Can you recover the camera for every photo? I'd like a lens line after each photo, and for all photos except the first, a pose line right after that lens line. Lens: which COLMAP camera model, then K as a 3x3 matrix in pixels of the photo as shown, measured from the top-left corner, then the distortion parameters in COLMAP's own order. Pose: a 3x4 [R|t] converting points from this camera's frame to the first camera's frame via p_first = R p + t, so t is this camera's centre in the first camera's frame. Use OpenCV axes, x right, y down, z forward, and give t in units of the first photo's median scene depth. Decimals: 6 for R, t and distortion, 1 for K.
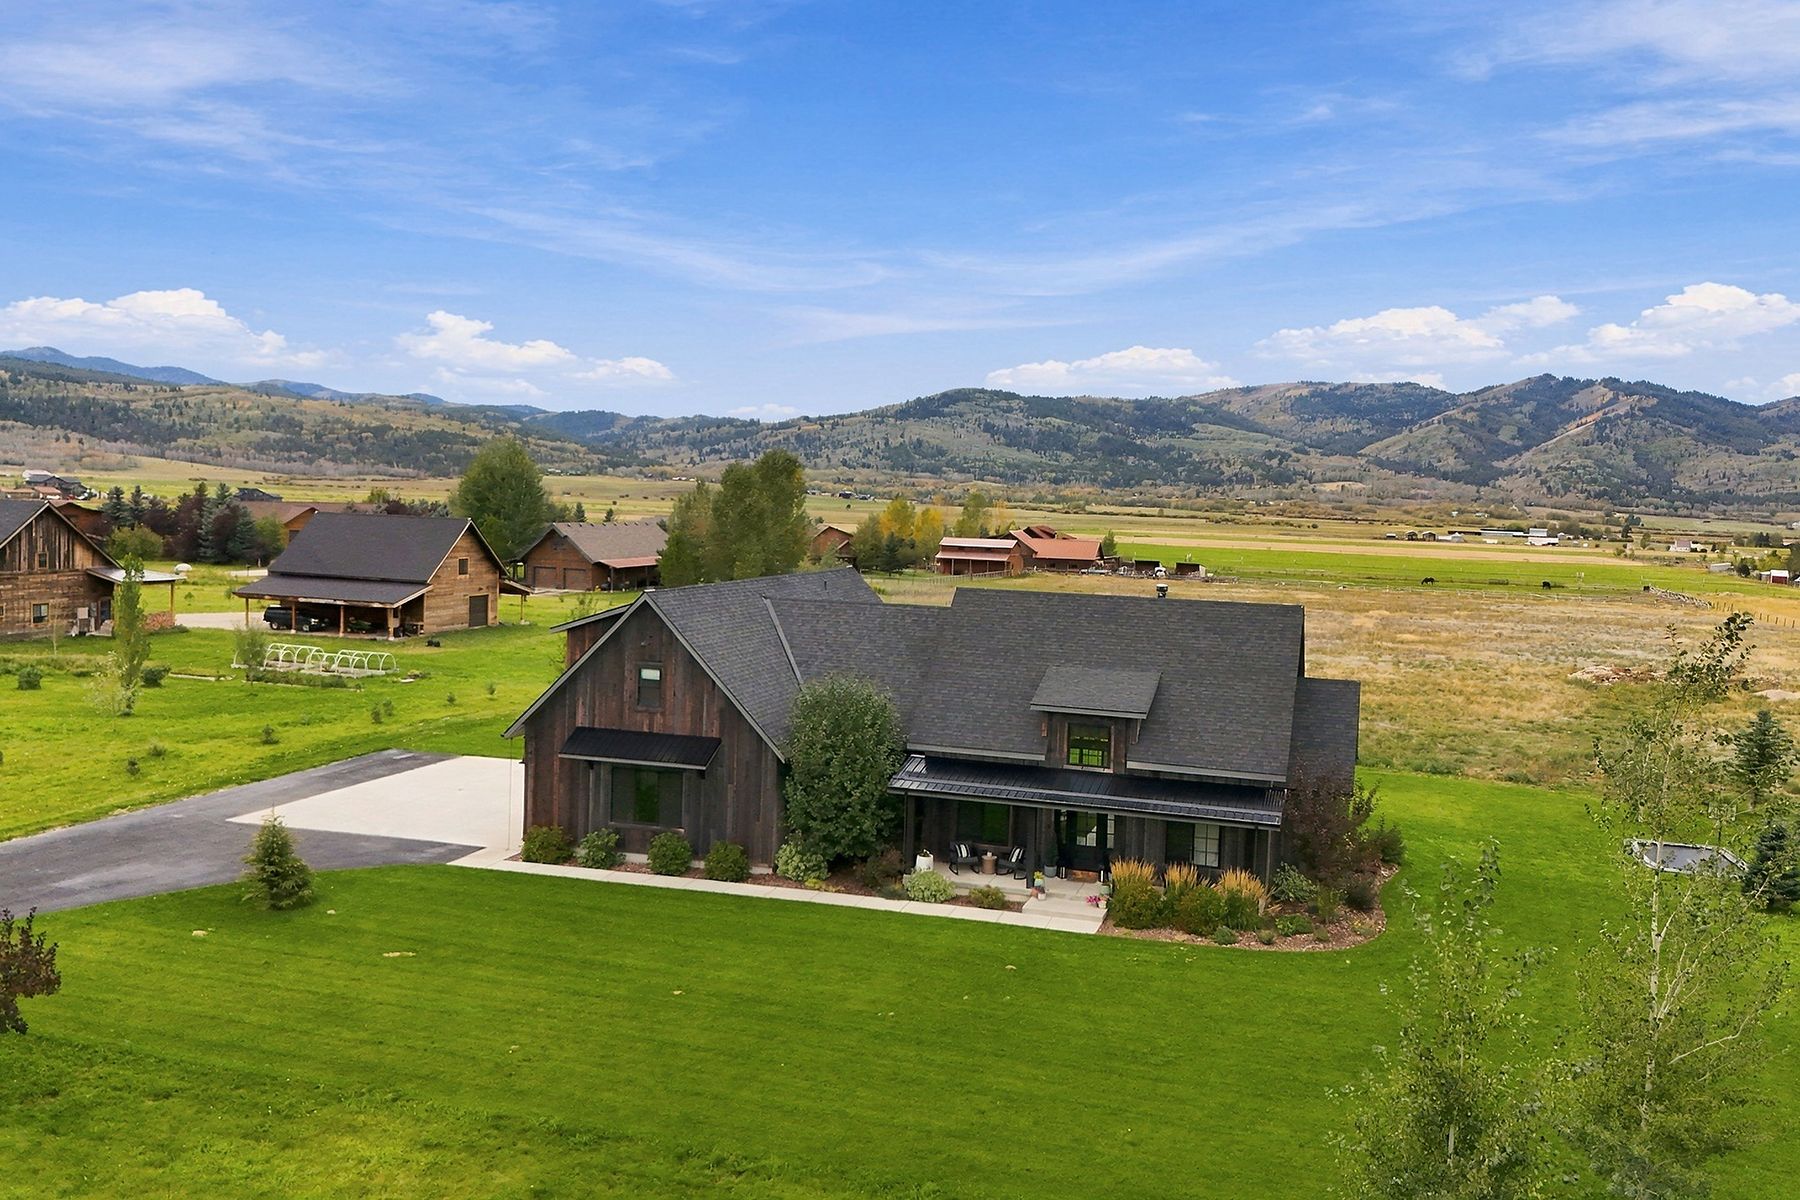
lens RADIAL K [[1570.3, 0, 899.0], [0, 1570.3, 597.1], [0, 0, 1]] dist [0.110757, -0.173136]
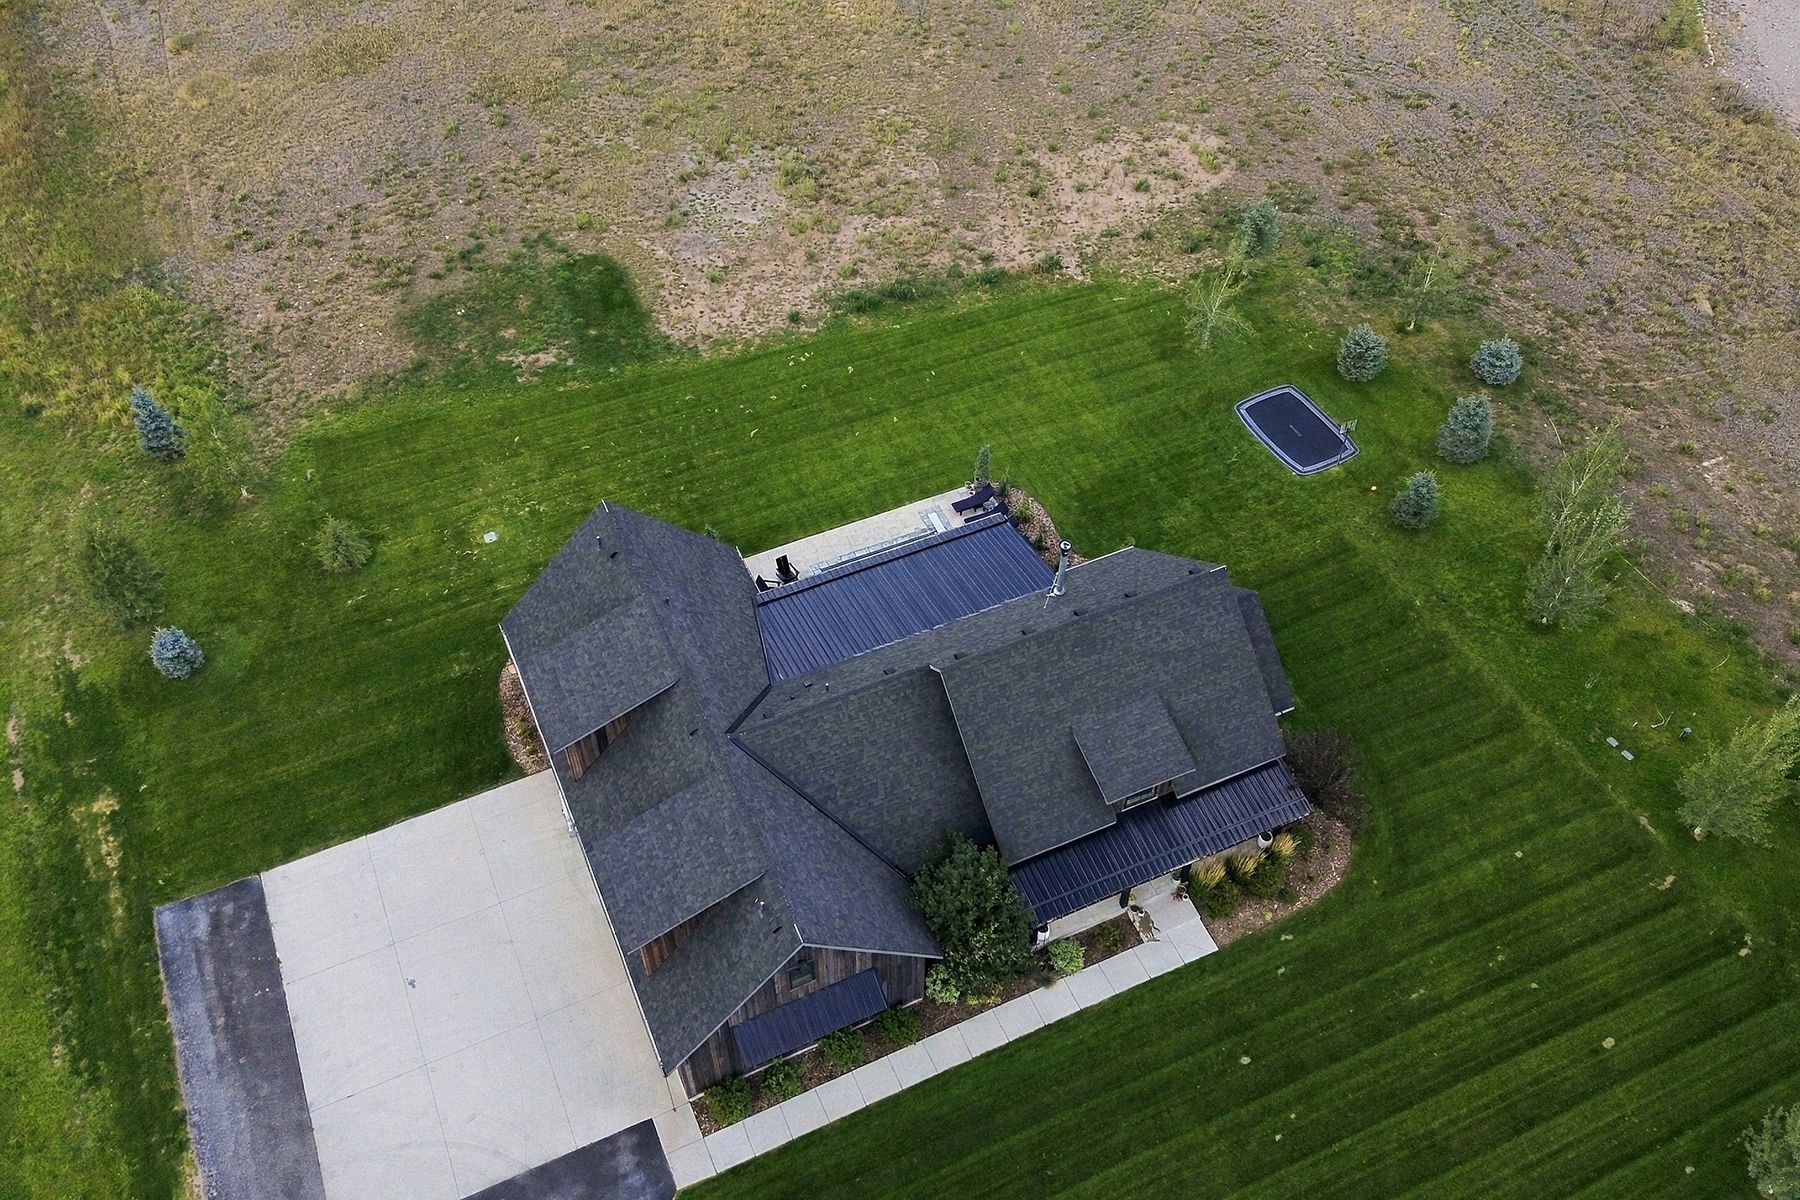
lens RADIAL K [[1509.4, 0, 902.1], [0, 1509.4, 605.2], [0, 0, 1]] dist [0.072730, -0.063895]
pose [[0.748247, -0.529077, 0.400254, -0.201201], [0.068317, 0.661561, 0.746773, -0.440564], [-0.659893, -0.531427, 0.531156, 0.309387]]
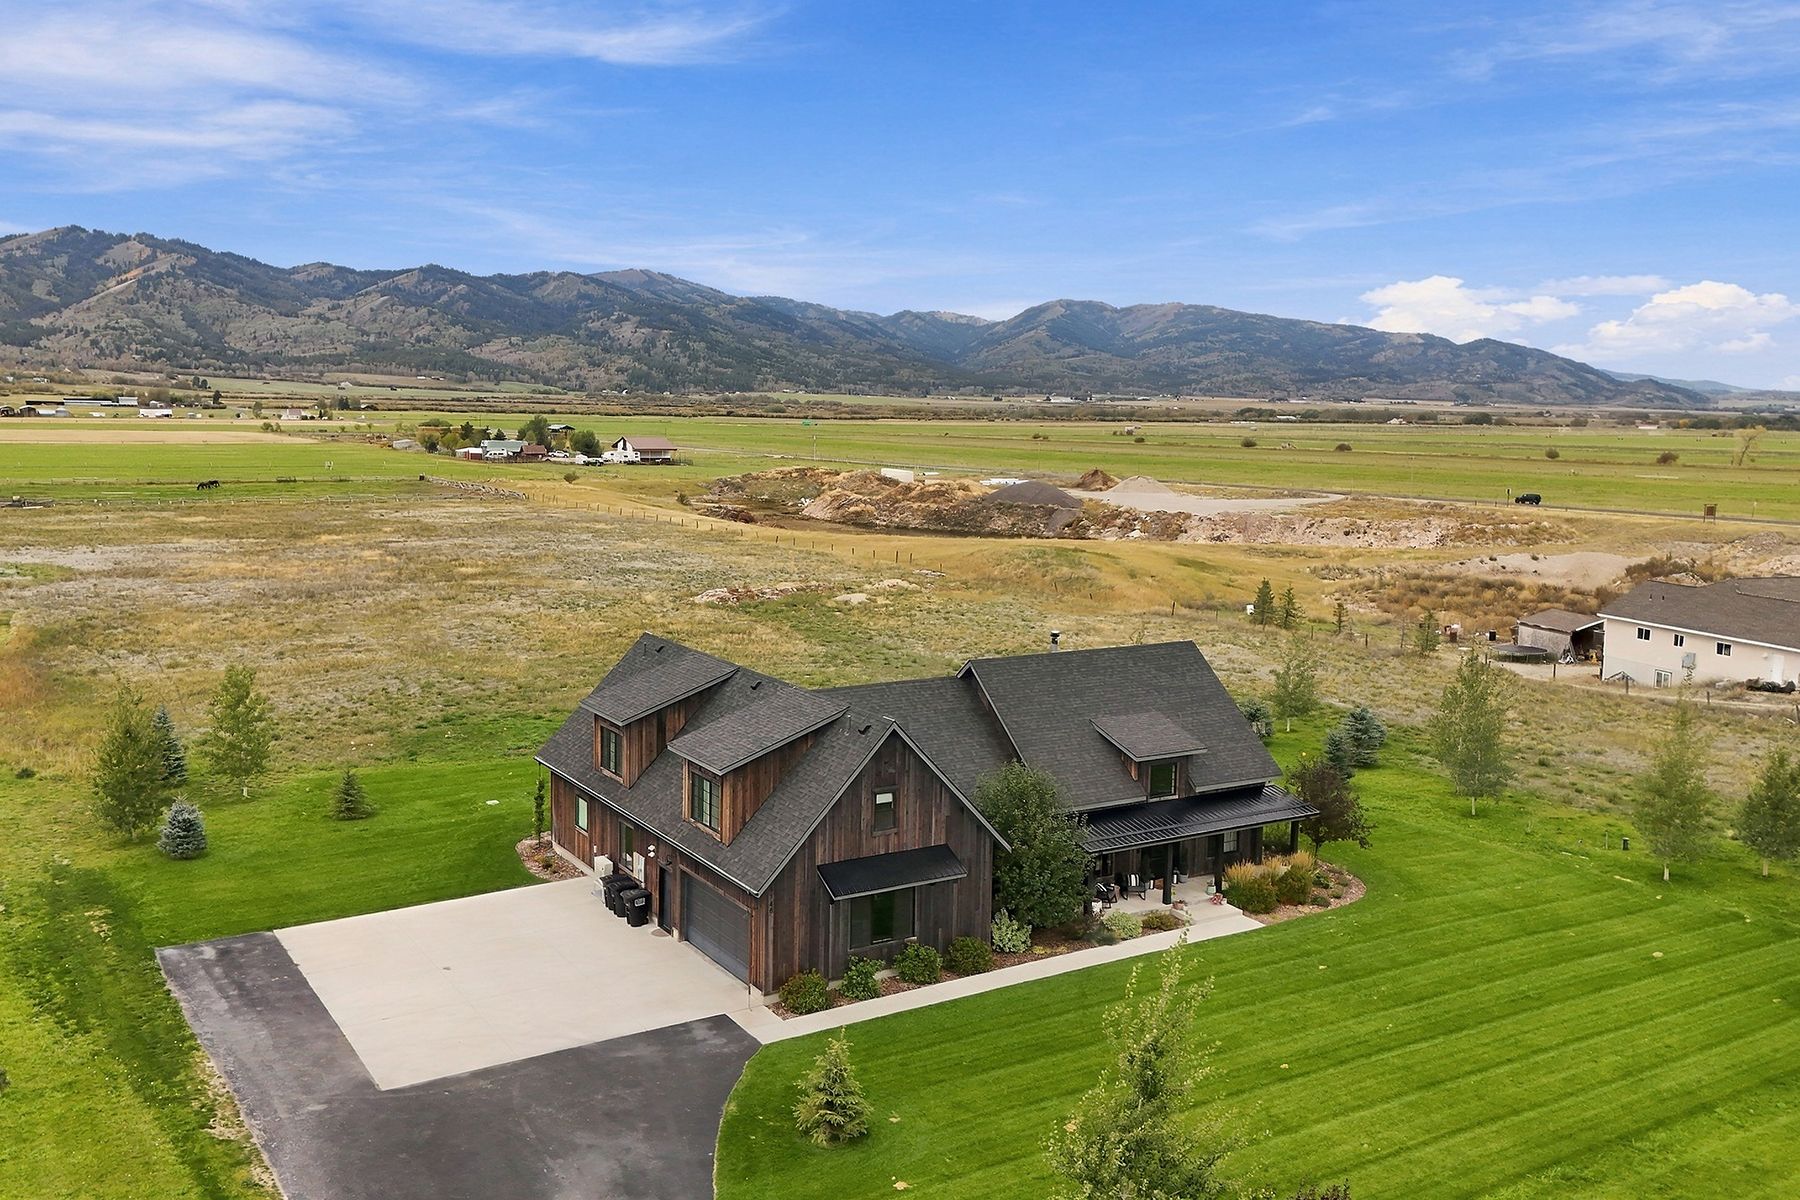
lens RADIAL K [[1570.3, 0, 899.0], [0, 1570.3, 597.1], [0, 0, 1]] dist [0.110757, -0.173136]
pose [[0.653790, -0.121467, 0.746863, -0.488069], [0.055117, 0.992054, 0.113096, -0.106504], [-0.754666, -0.032776, 0.655290, 0.176484]]
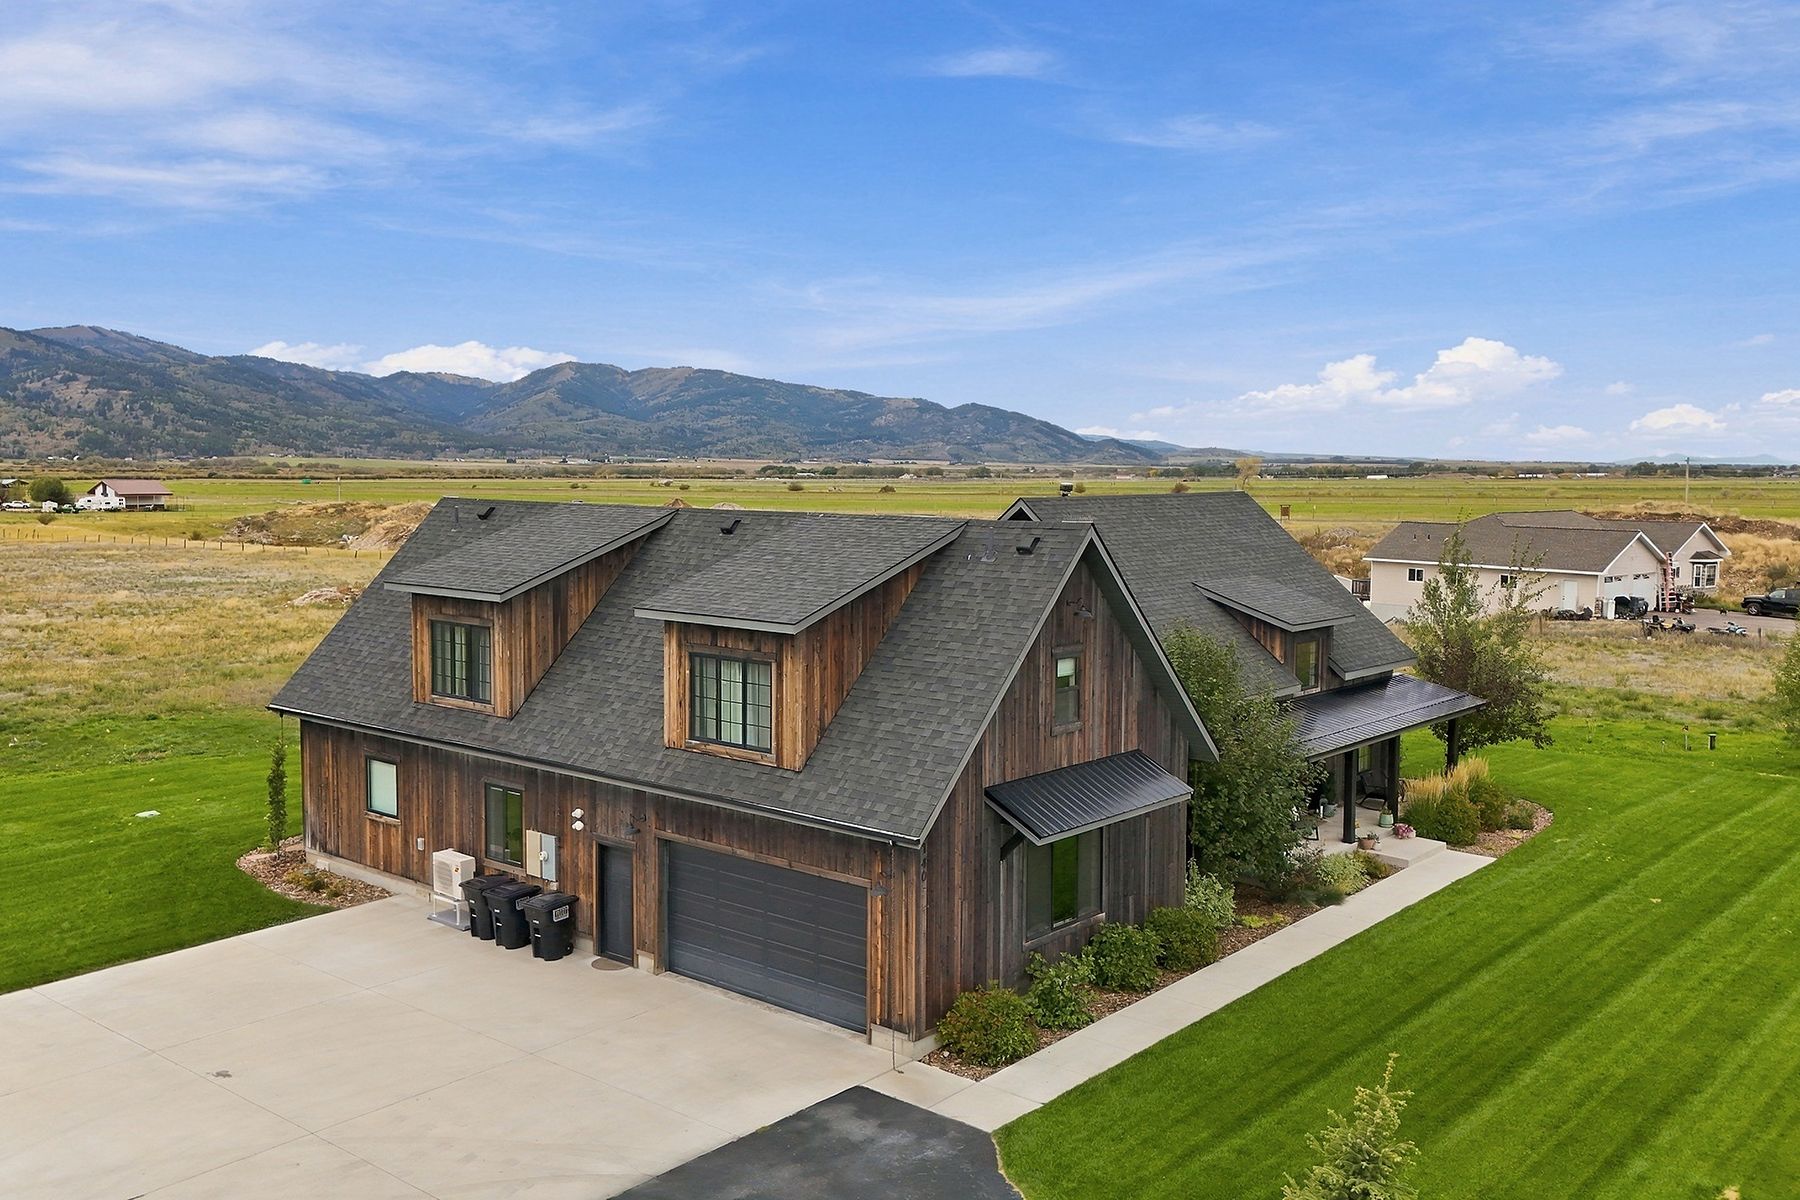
lens RADIAL K [[1573.0, 0, 901.5], [0, 1573.0, 593.5], [0, 0, 1]] dist [0.092443, -0.123945]
pose [[0.394522, -0.110635, 0.912202, -0.382478], [0.070961, 0.993429, 0.089797, -0.018587], [-0.916143, 0.029304, 0.399780, 0.446046]]
